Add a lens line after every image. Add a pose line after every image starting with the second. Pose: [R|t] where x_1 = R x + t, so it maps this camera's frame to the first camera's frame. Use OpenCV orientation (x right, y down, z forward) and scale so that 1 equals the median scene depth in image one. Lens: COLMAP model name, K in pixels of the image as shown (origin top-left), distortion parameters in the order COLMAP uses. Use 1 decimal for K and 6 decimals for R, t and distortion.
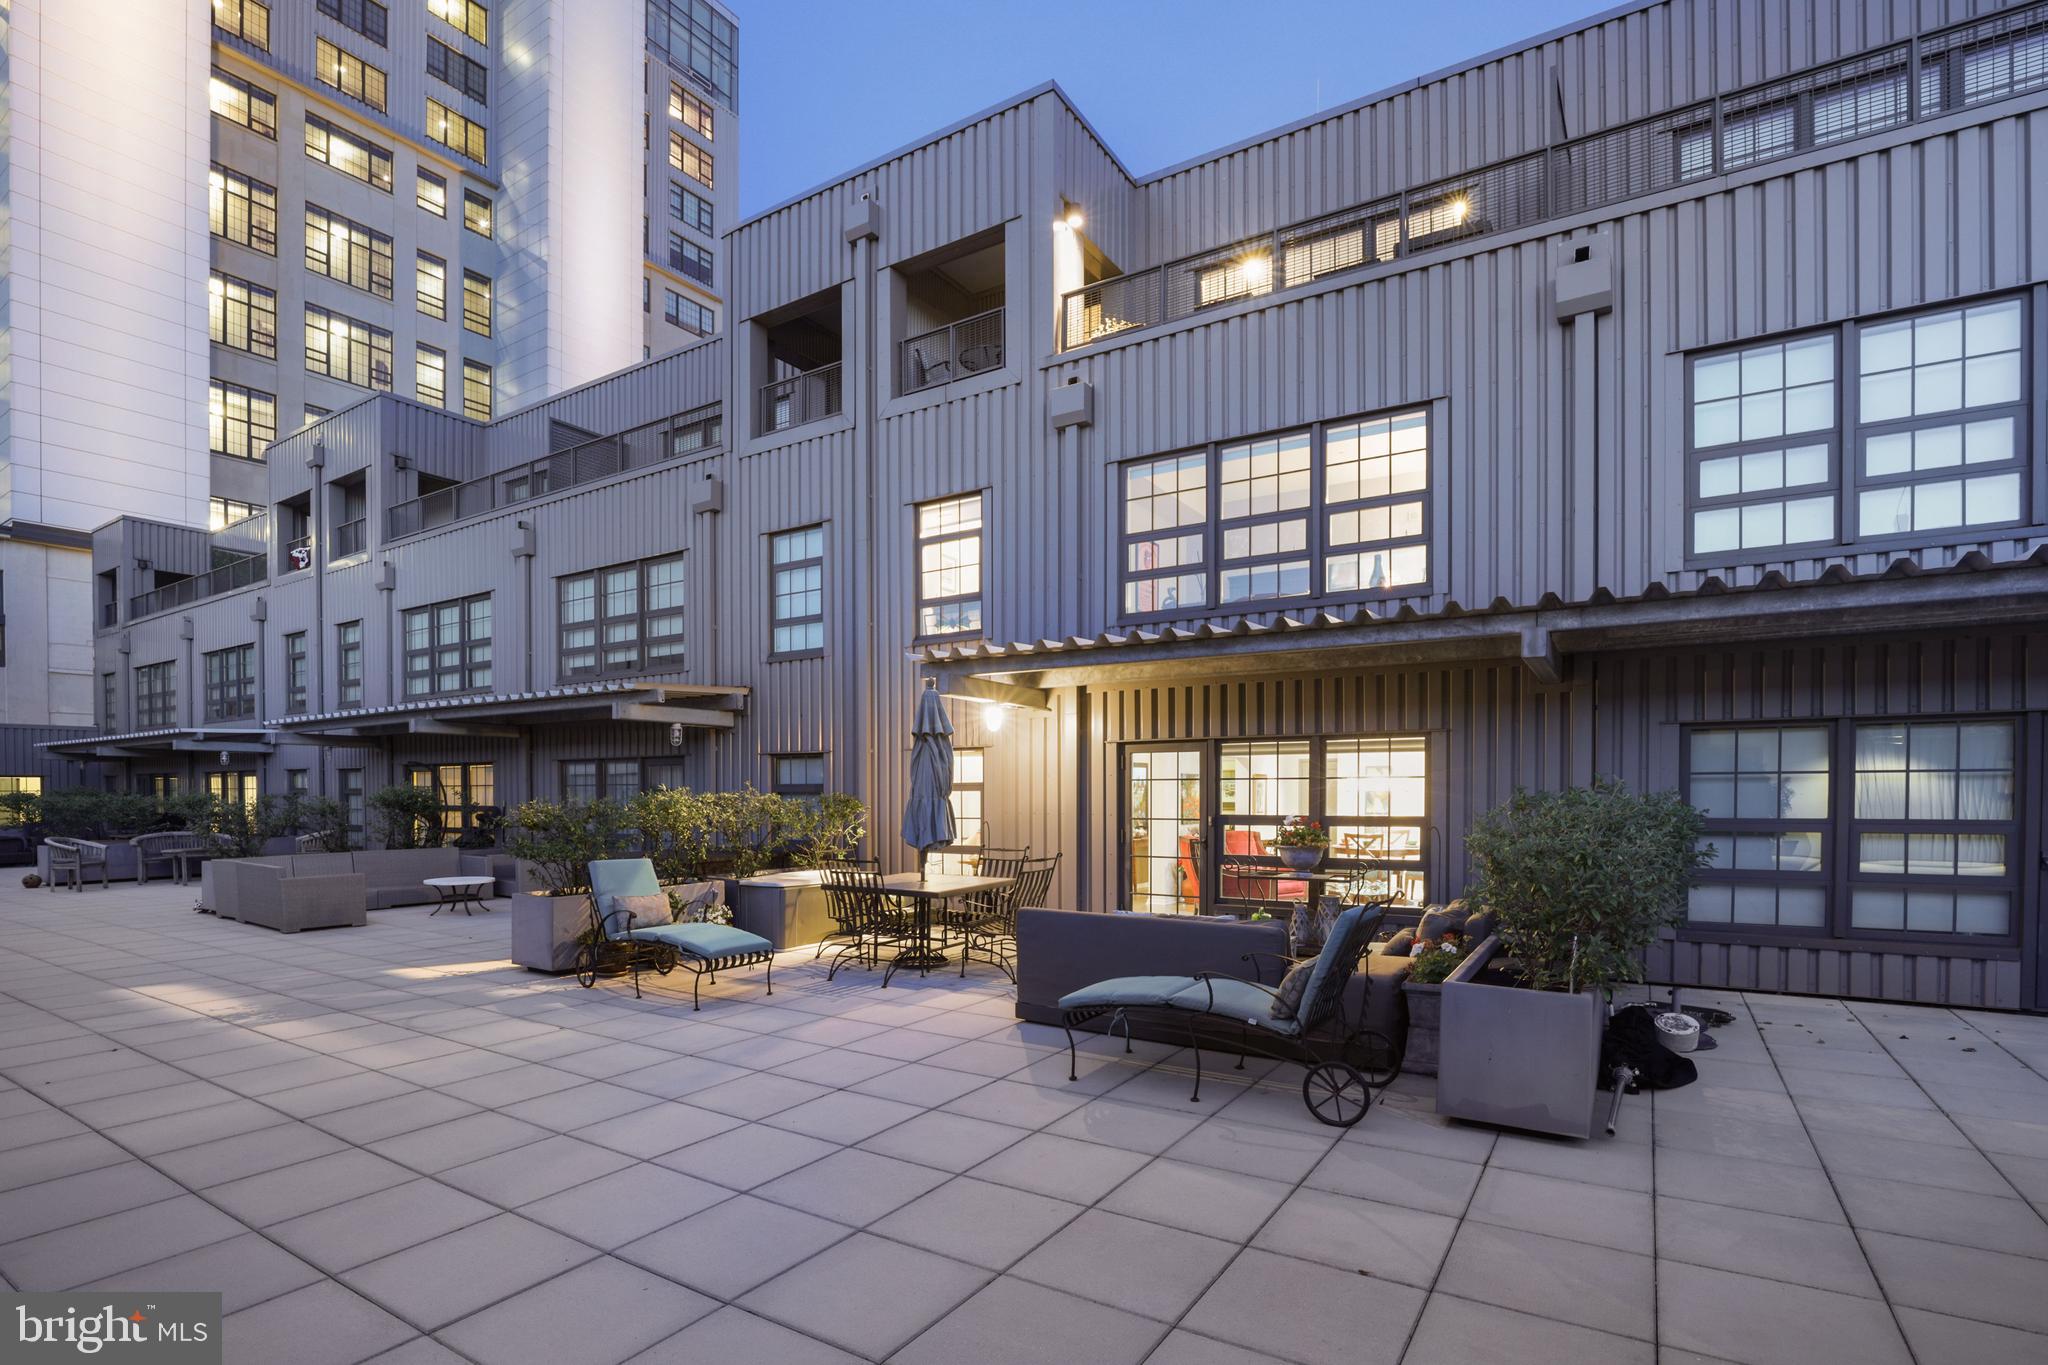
lens RADIAL K [[1019.7, 0, 1027.1], [0, 1019.7, 806.4], [0, 0, 1]] dist [-0.028325, 0.002873]
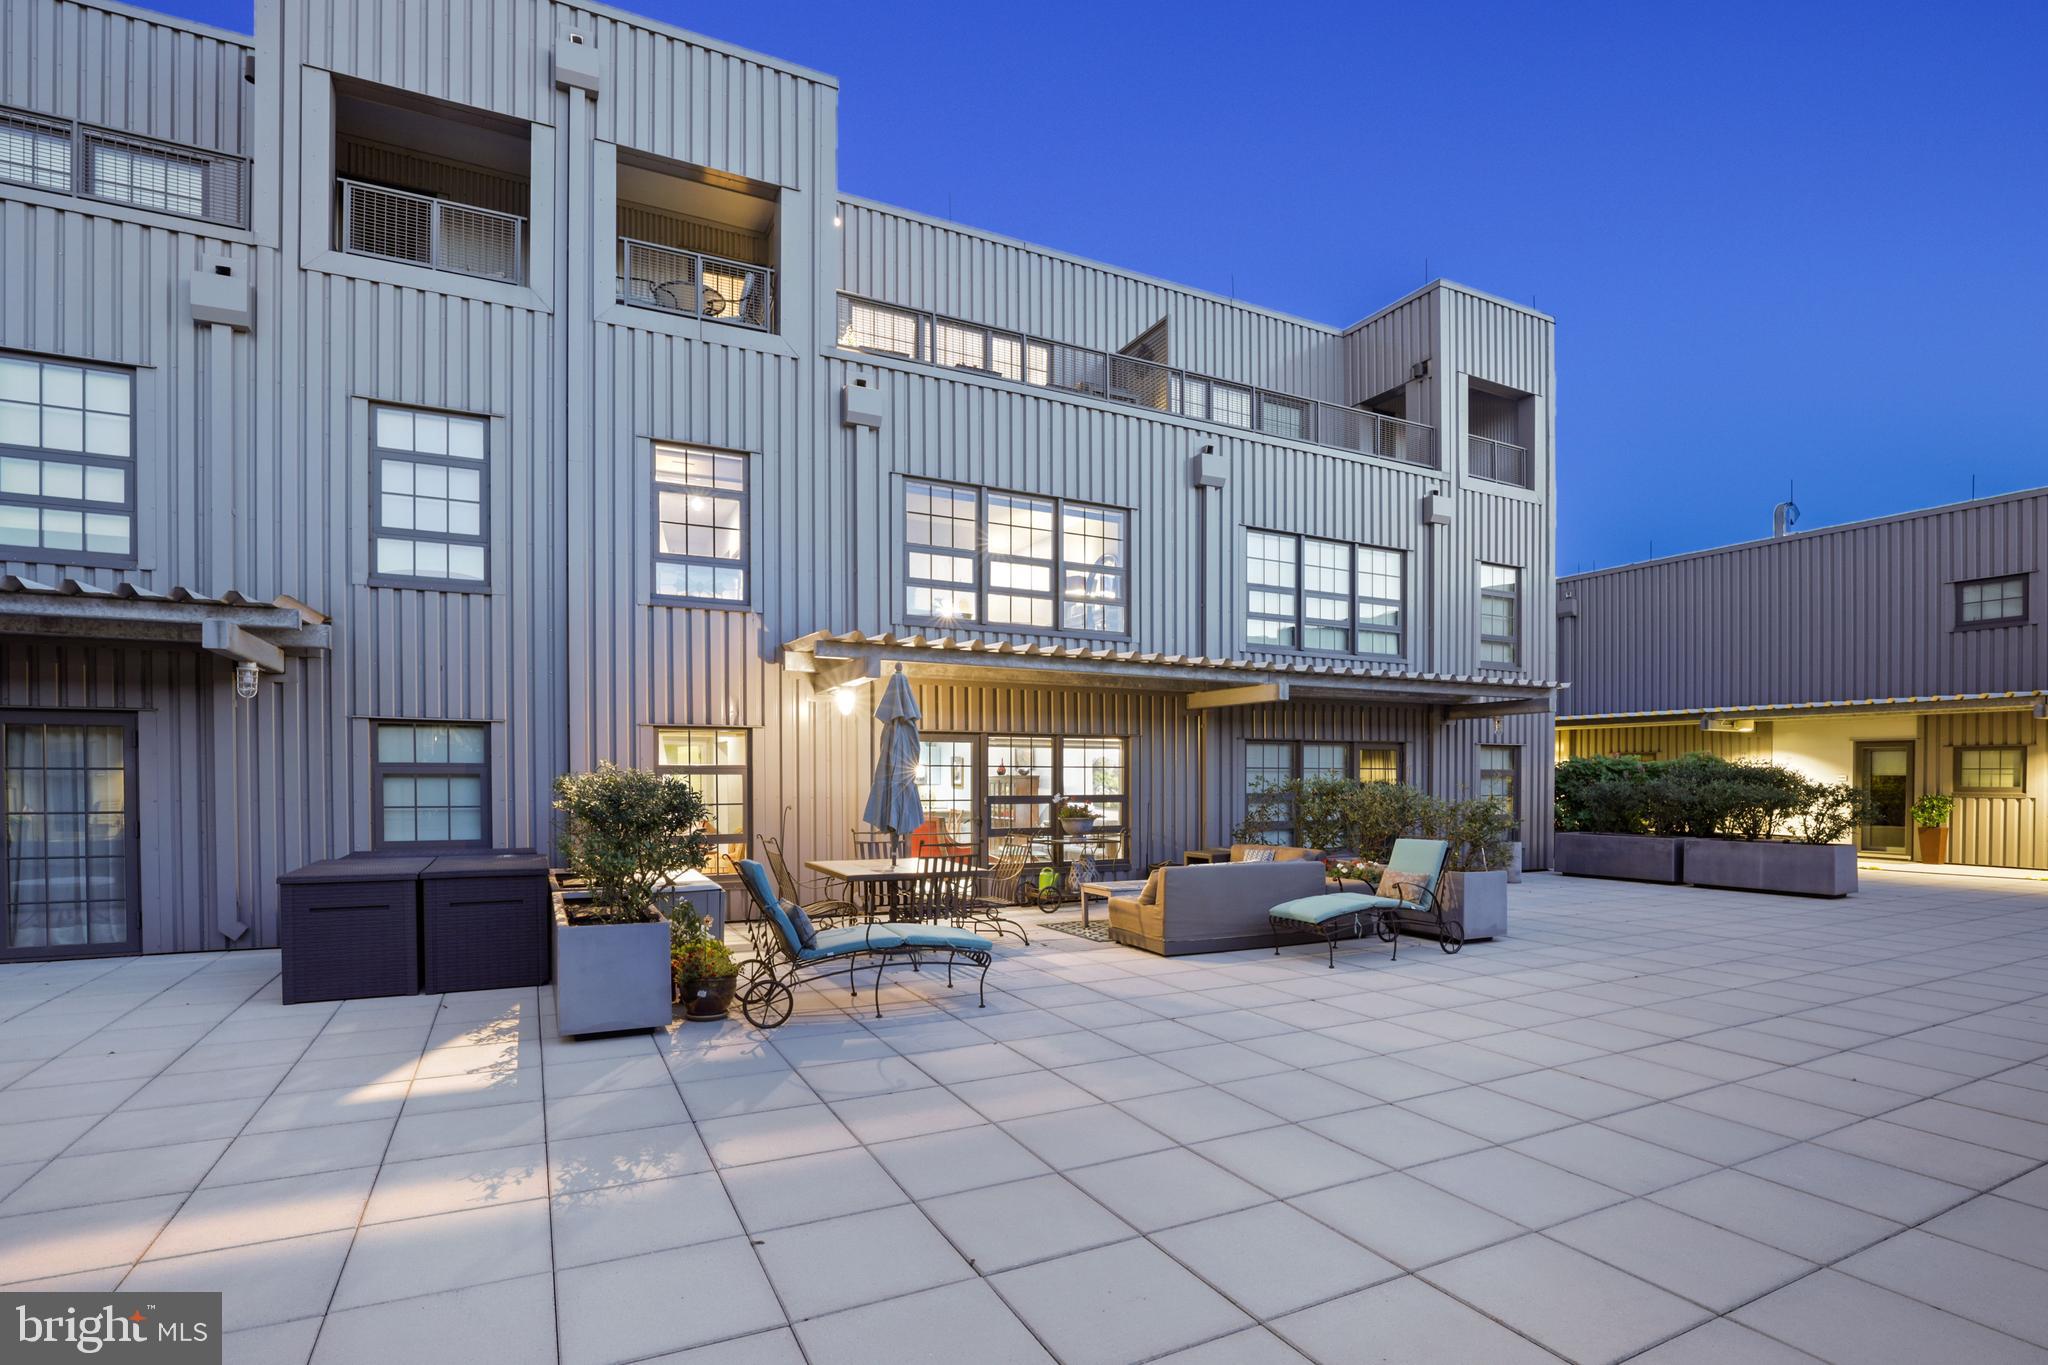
lens RADIAL K [[925.8, 0, 862.3], [0, 925.8, 786.3], [0, 0, 1]] dist [-0.018610, 0.001325]
pose [[0.555647, -0.003469, 0.831411, -0.648988], [0.005314, 0.999986, 0.000621, -0.002925], [-0.831401, 0.004073, 0.555658, 0.408678]]
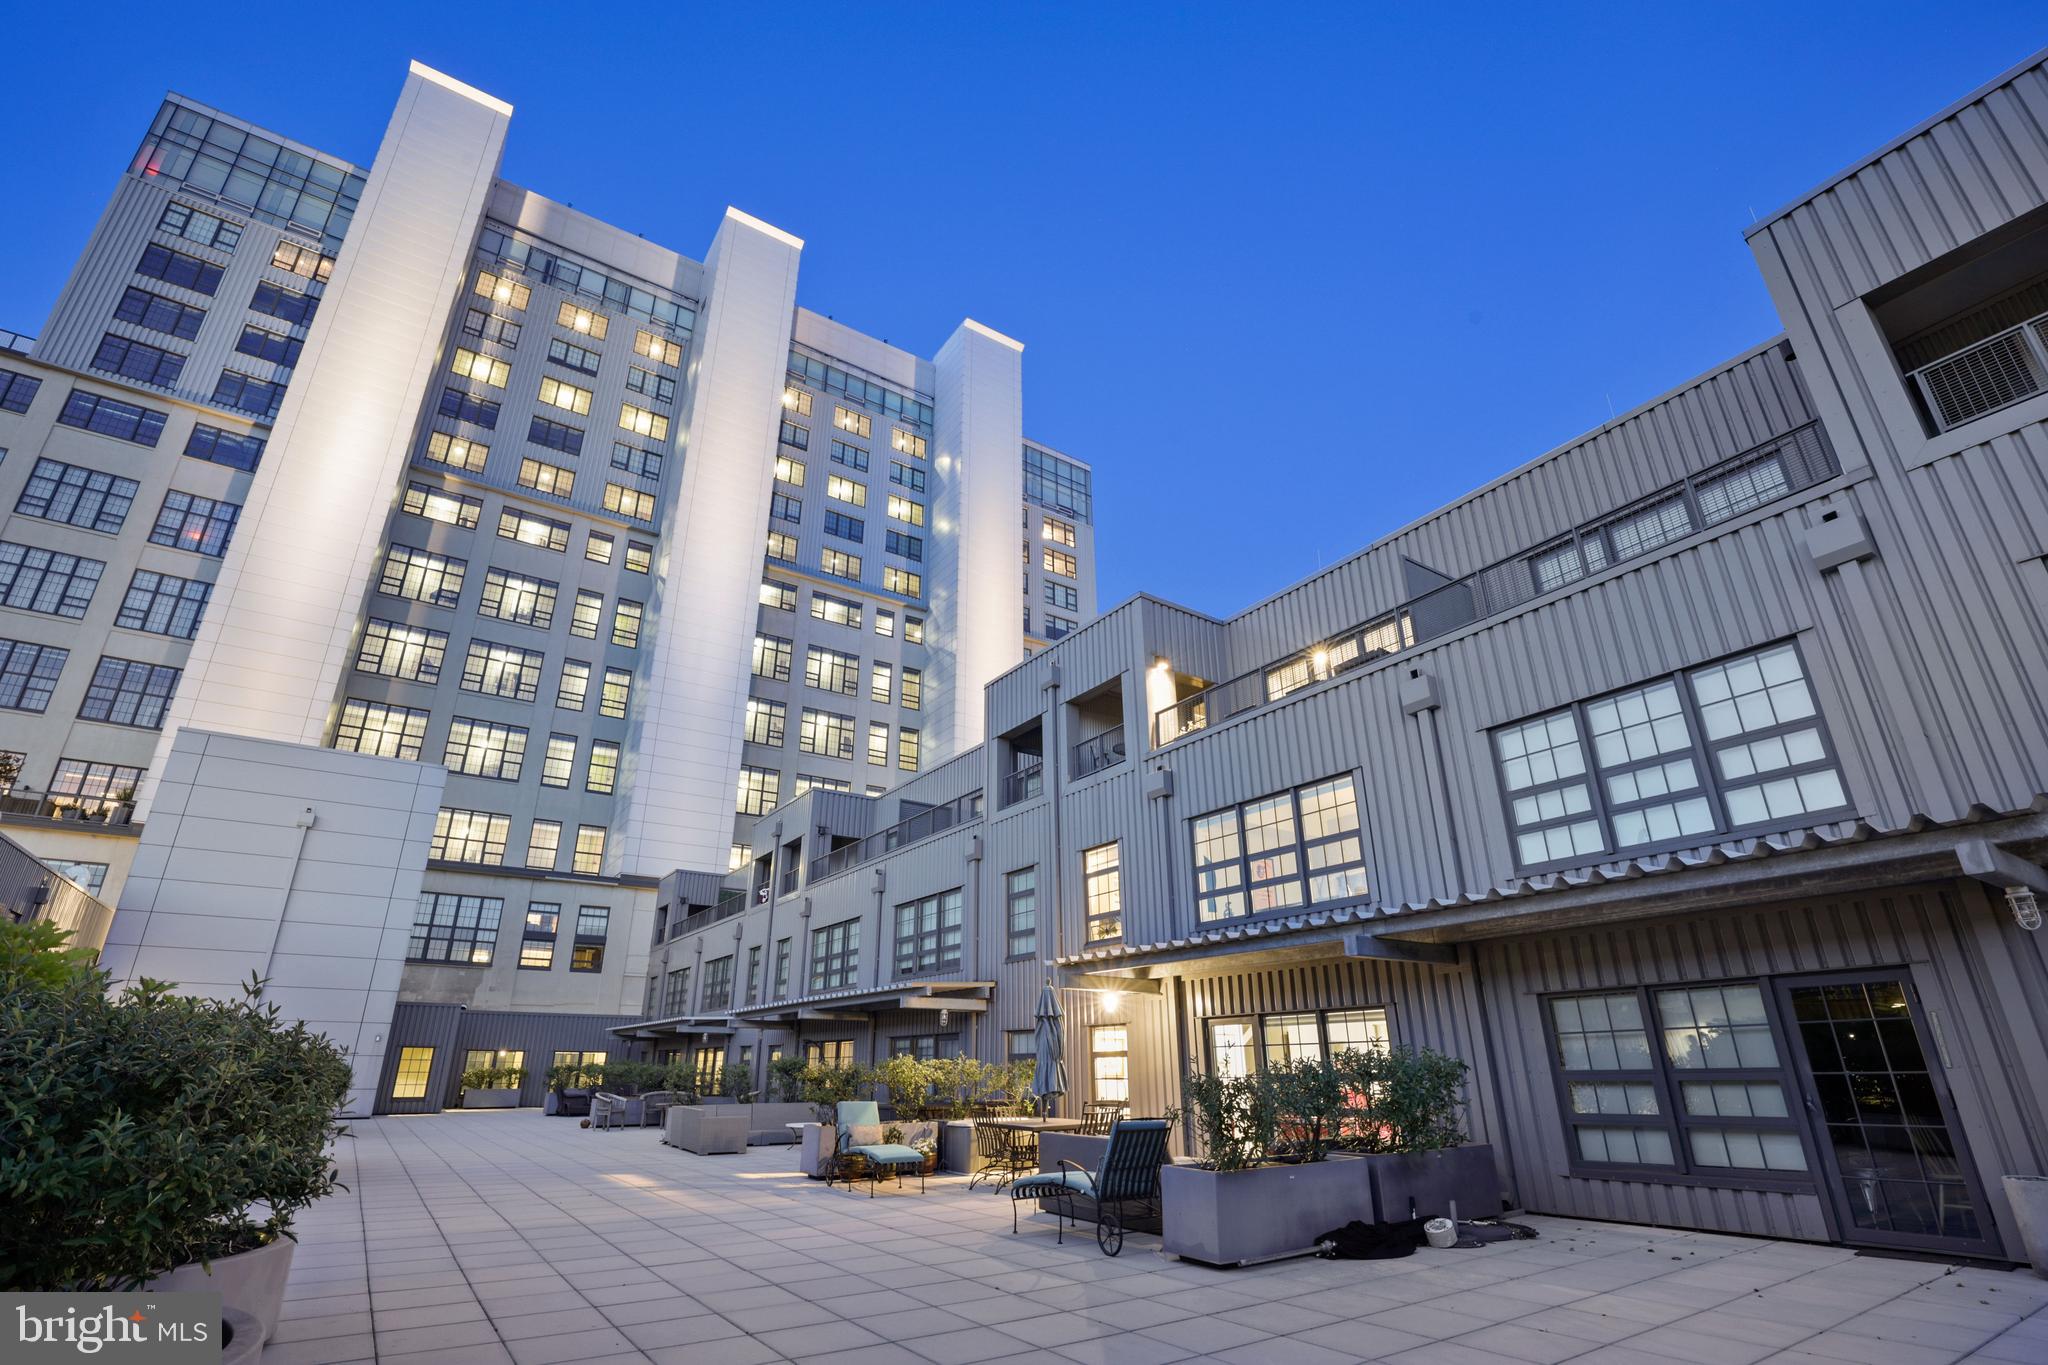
lens RADIAL K [[925.8, 0, 1012.5], [0, 925.8, 678.8], [0, 0, 1]] dist [-0.018610, 0.001325]
pose [[0.921098, -0.154681, -0.357285, 0.312996], [-0.000470, 0.917247, -0.398319, 0.012075], [0.389331, 0.367058, 0.844801, -0.276228]]
